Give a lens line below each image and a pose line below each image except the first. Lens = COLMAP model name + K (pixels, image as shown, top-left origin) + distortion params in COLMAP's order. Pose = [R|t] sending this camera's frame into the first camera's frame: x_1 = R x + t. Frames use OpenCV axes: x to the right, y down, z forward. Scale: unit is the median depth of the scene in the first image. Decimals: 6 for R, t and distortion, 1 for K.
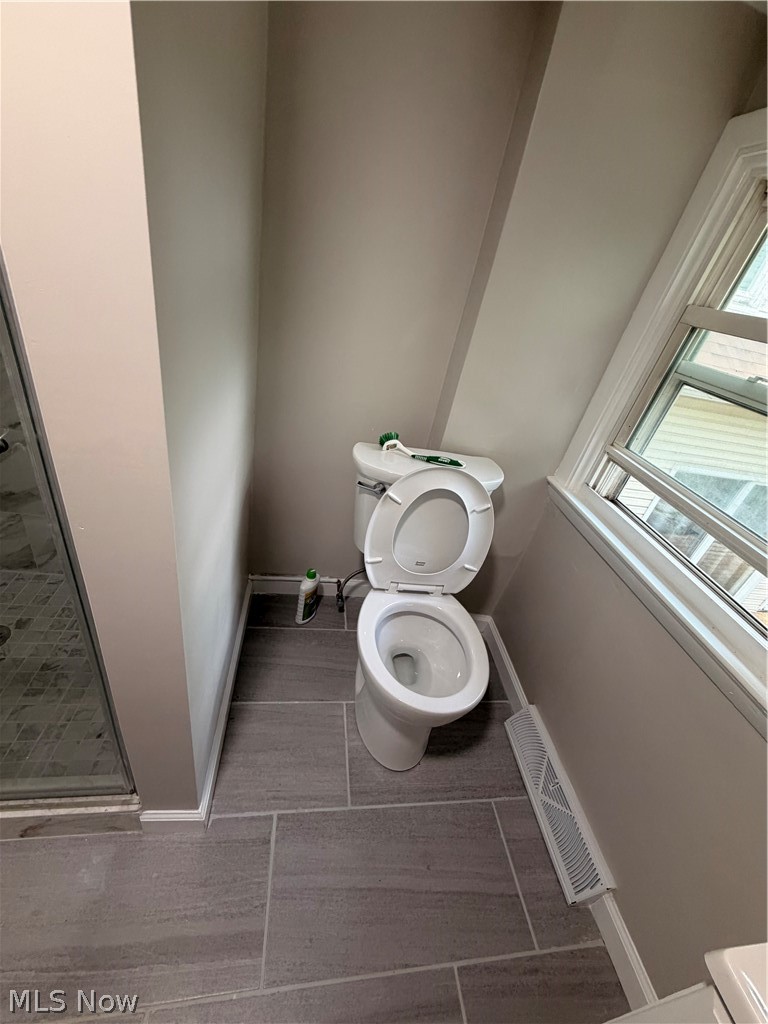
lens RADIAL K [[407.5, 0, 383.6], [0, 407.5, 511.7], [0, 0, 1]] dist [0.001864, 0.000627]
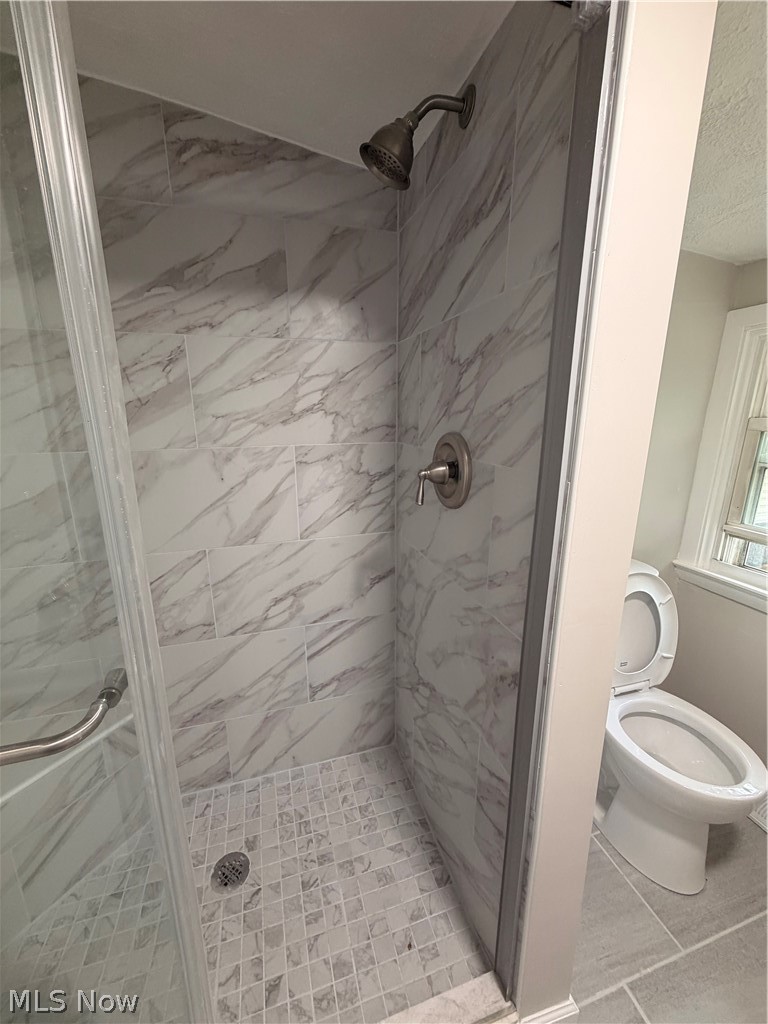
lens RADIAL K [[407.5, 0, 383.9], [0, 407.5, 510.1], [0, 0, 1]] dist [0.001864, 0.000627]
pose [[0.967910, -0.227583, 0.106561, -0.595167], [0.248952, 0.926184, -0.283207, -0.113560], [-0.034242, 0.300648, 0.953120, -0.169112]]
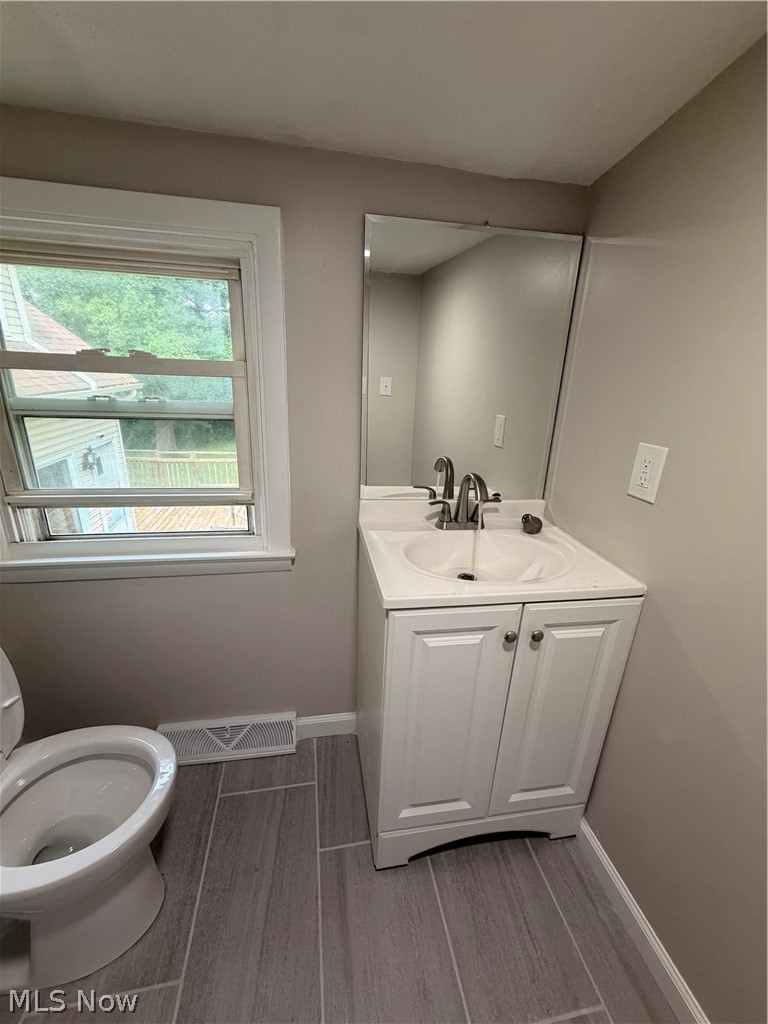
lens RADIAL K [[407.5, 0, 382.0], [0, 407.5, 510.5], [0, 0, 1]] dist [0.001864, 0.000627]
pose [[-0.040445, -0.509131, 0.859738, -0.313642], [0.478105, 0.745684, 0.464080, -0.166366], [-0.877371, 0.429815, 0.213259, 0.057321]]
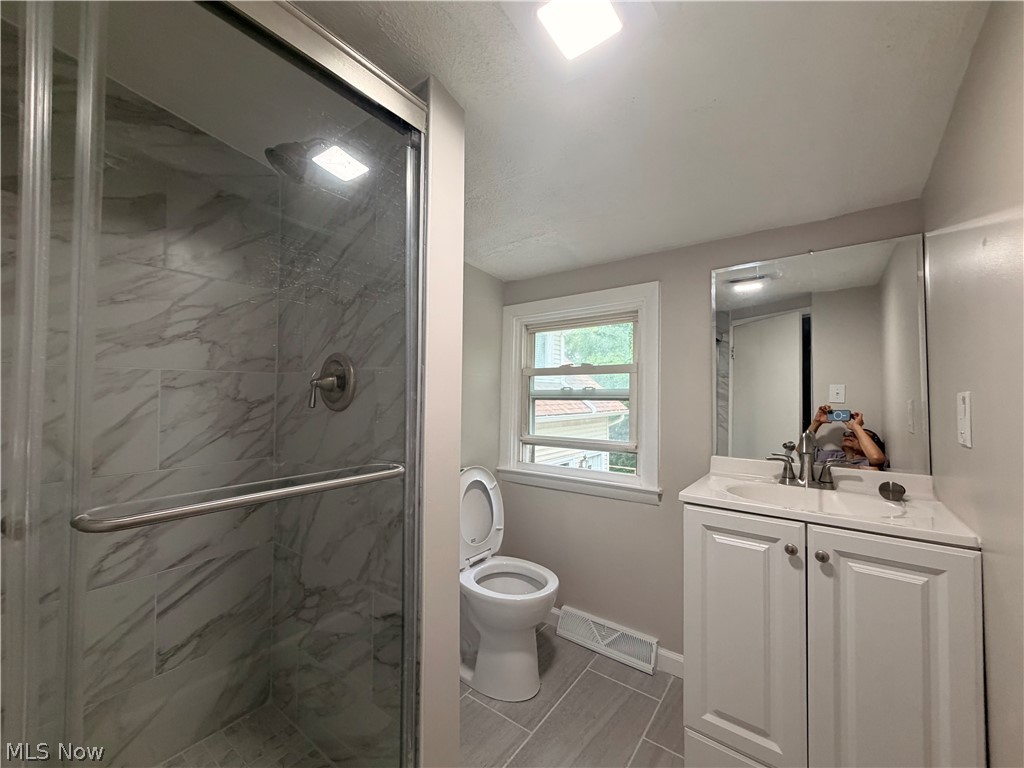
lens RADIAL K [[407.5, 0, 508.3], [0, 407.5, 386.3], [0, 0, 1]] dist [0.001864, 0.000627]
pose [[0.687863, -0.176196, 0.704131, -0.805336], [0.486535, 0.831815, -0.267148, 0.126235], [-0.538636, 0.526345, 0.657900, -0.349547]]
